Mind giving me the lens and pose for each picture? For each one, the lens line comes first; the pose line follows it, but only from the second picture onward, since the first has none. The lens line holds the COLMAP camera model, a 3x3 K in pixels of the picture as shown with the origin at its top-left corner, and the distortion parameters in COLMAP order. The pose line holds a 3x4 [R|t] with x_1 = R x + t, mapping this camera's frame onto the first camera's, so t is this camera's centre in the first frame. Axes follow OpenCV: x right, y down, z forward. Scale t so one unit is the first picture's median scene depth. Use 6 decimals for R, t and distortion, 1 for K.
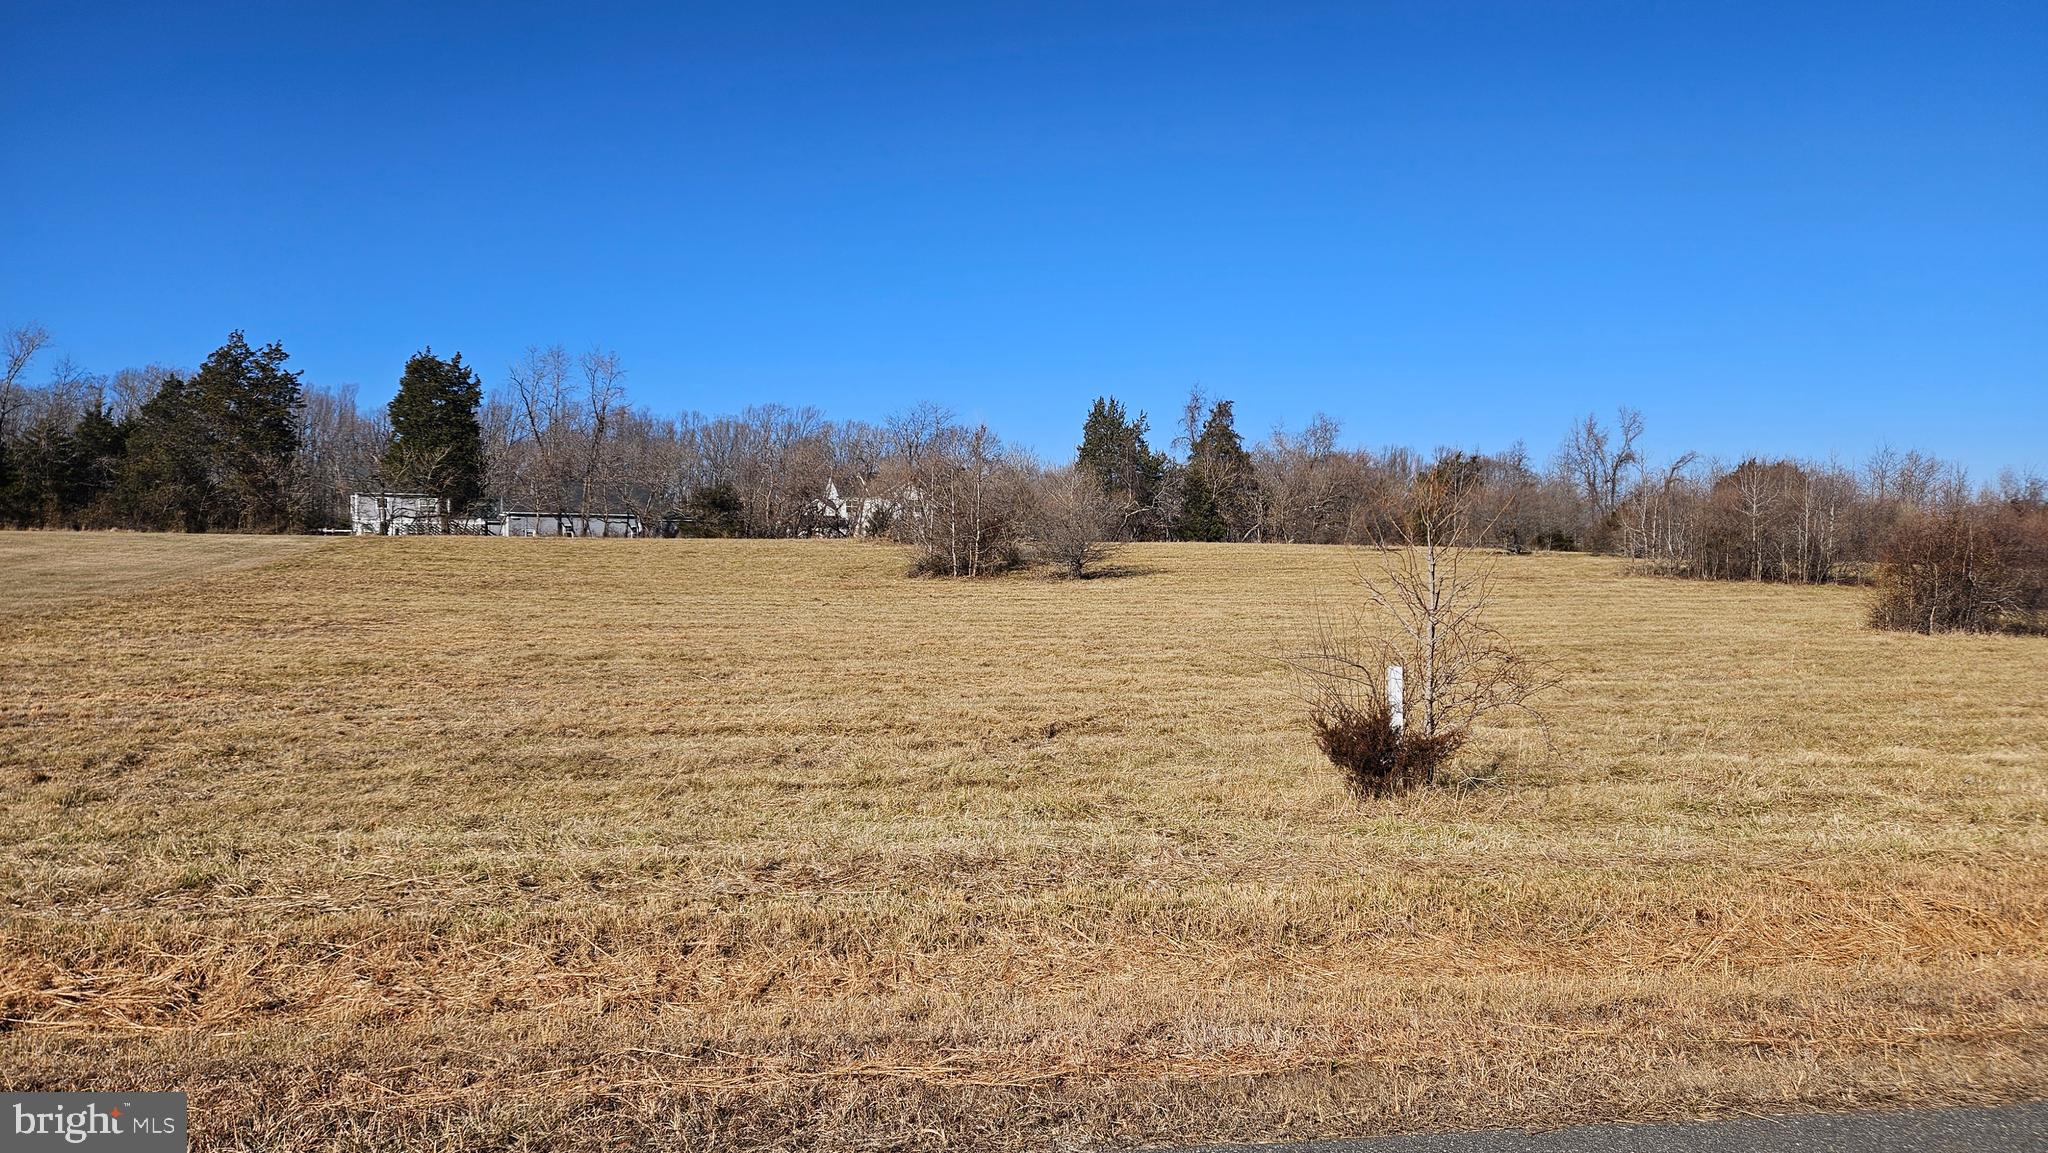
lens RADIAL K [[1397.1, 0, 1015.5], [0, 1397.1, 591.0], [0, 0, 1]] dist [0.082890, -0.081409]
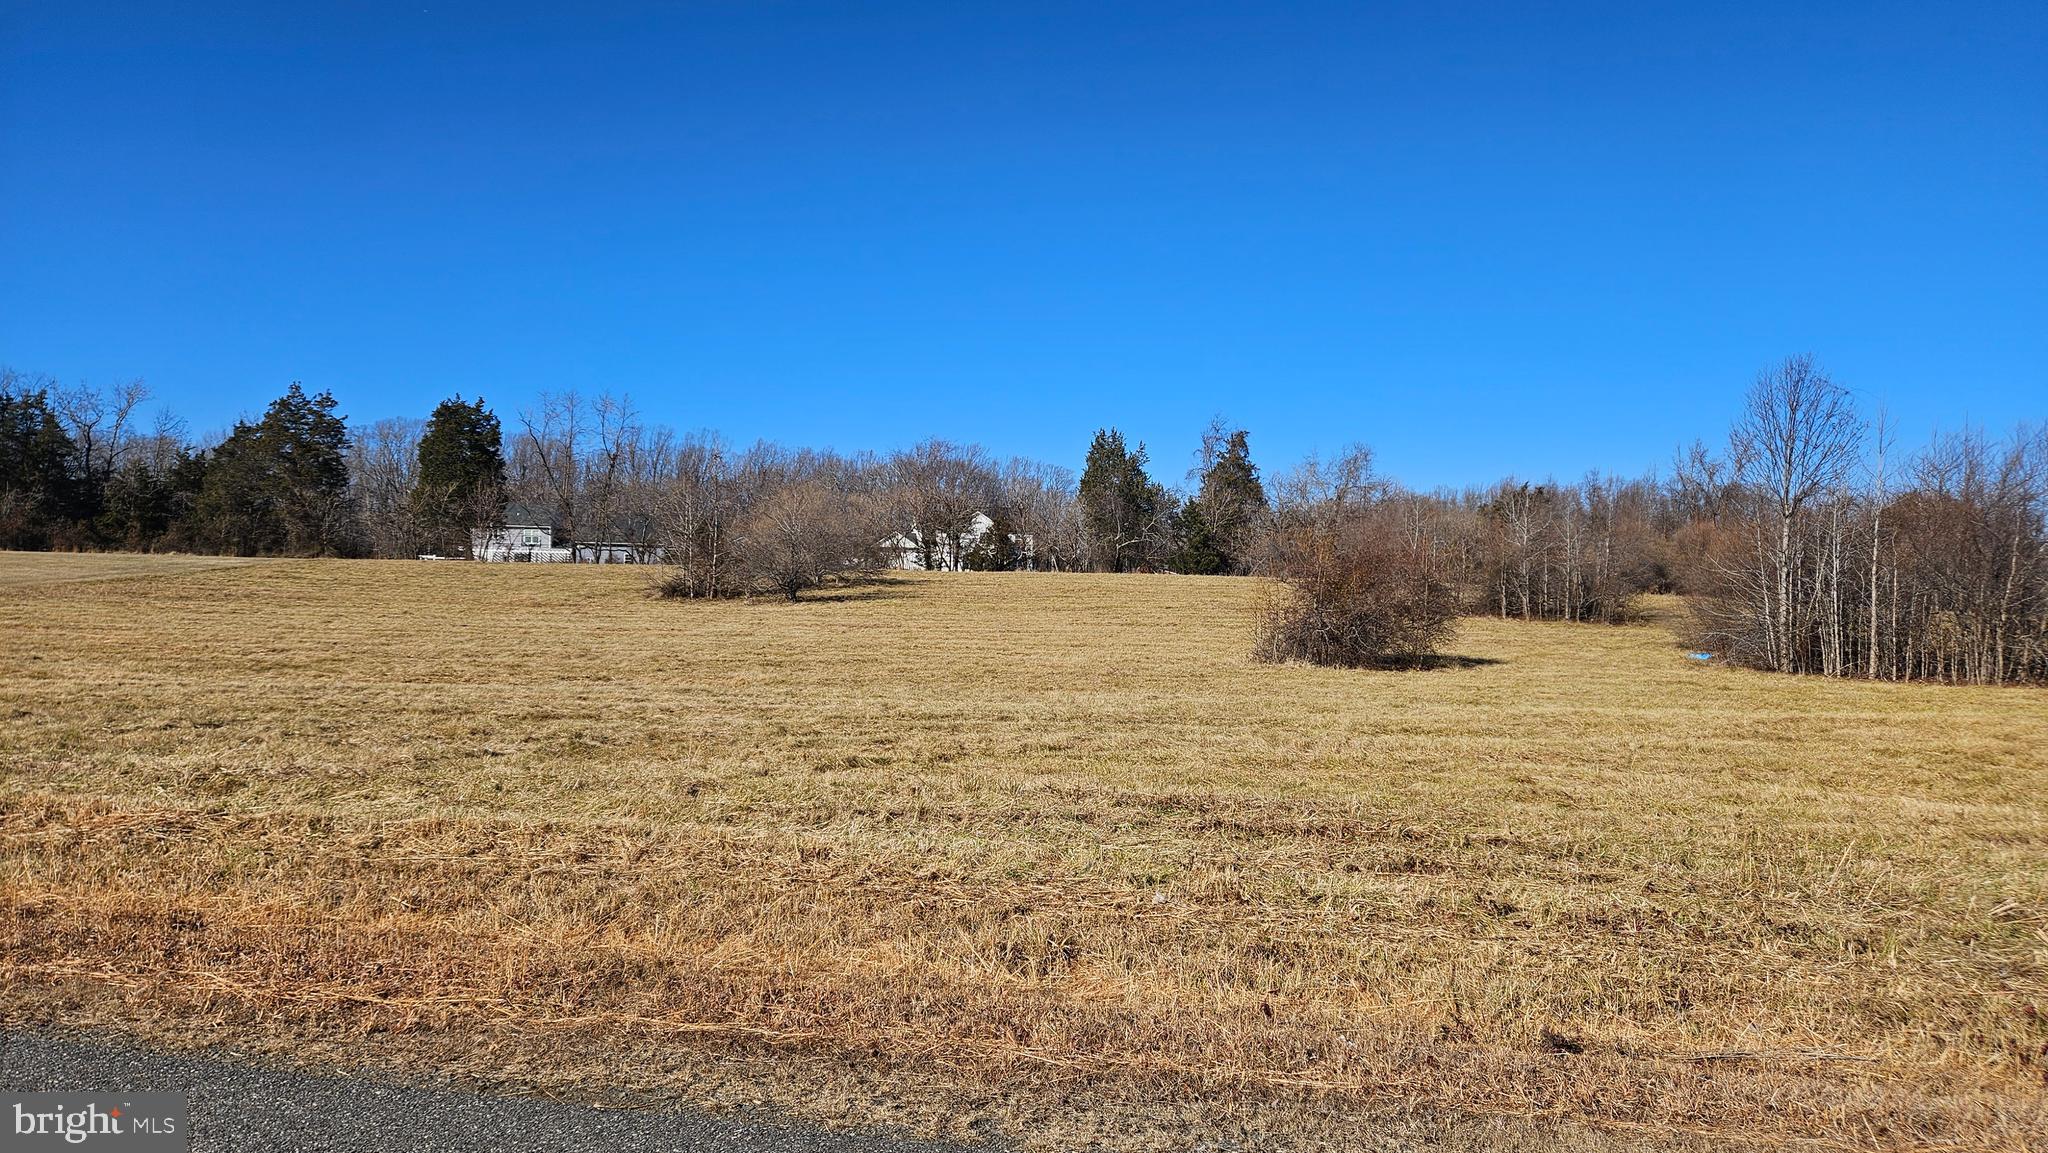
lens RADIAL K [[1397.1, 0, 1015.5], [0, 1397.1, 591.0], [0, 0, 1]] dist [0.082890, -0.081409]
pose [[0.969231, 0.013642, -0.245773, 0.302278], [-0.020288, 0.999493, -0.024530, 0.002989], [0.245314, 0.028761, 0.969017, 0.028334]]
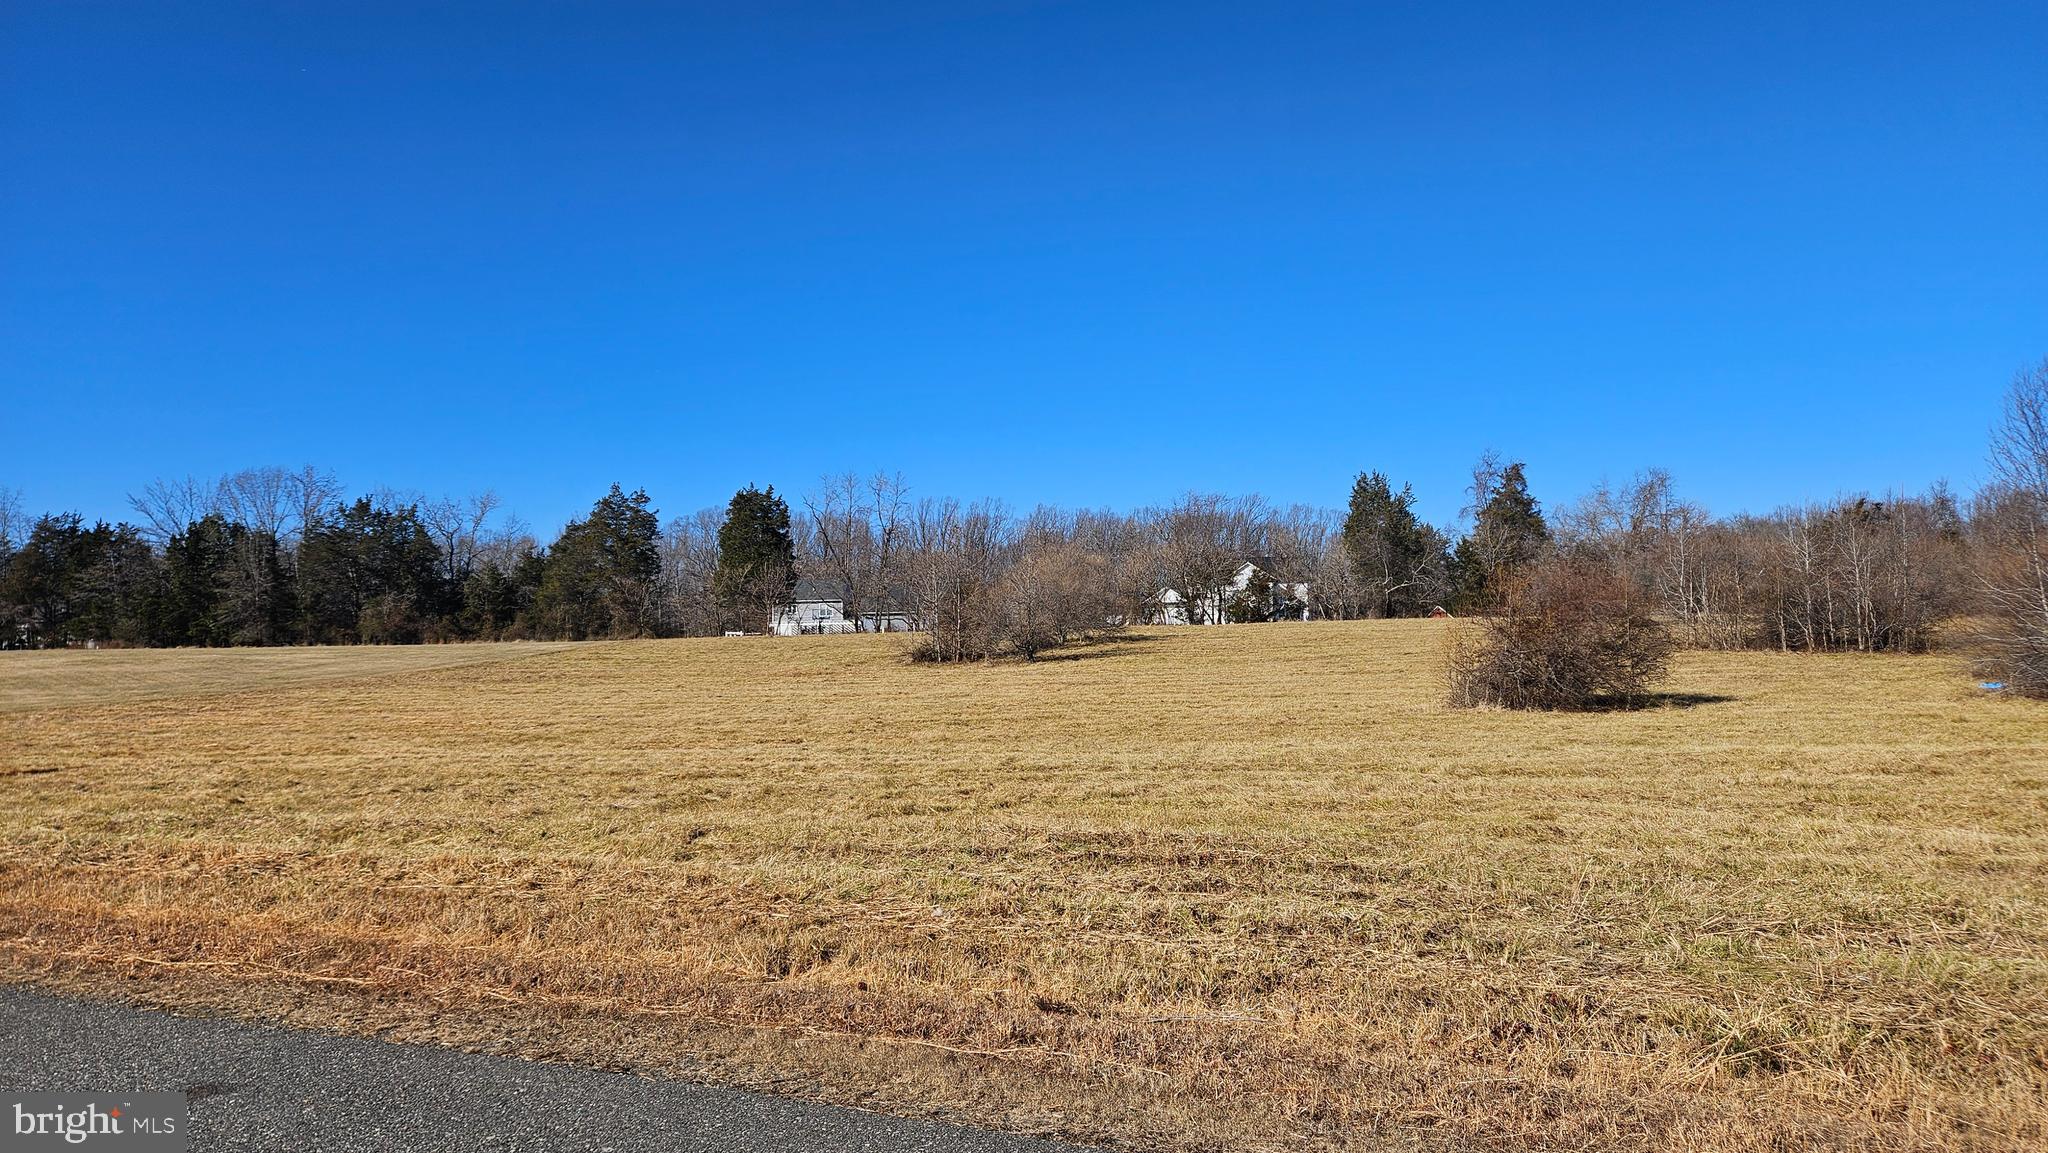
lens RADIAL K [[1395.4, 0, 997.7], [0, 1395.4, 569.7], [0, 0, 1]] dist [0.090902, -0.090437]
pose [[0.891207, -0.050980, -0.450723, 0.330404], [0.016864, 0.996701, -0.079388, 0.002928], [0.453283, 0.063151, 0.889127, 0.025545]]
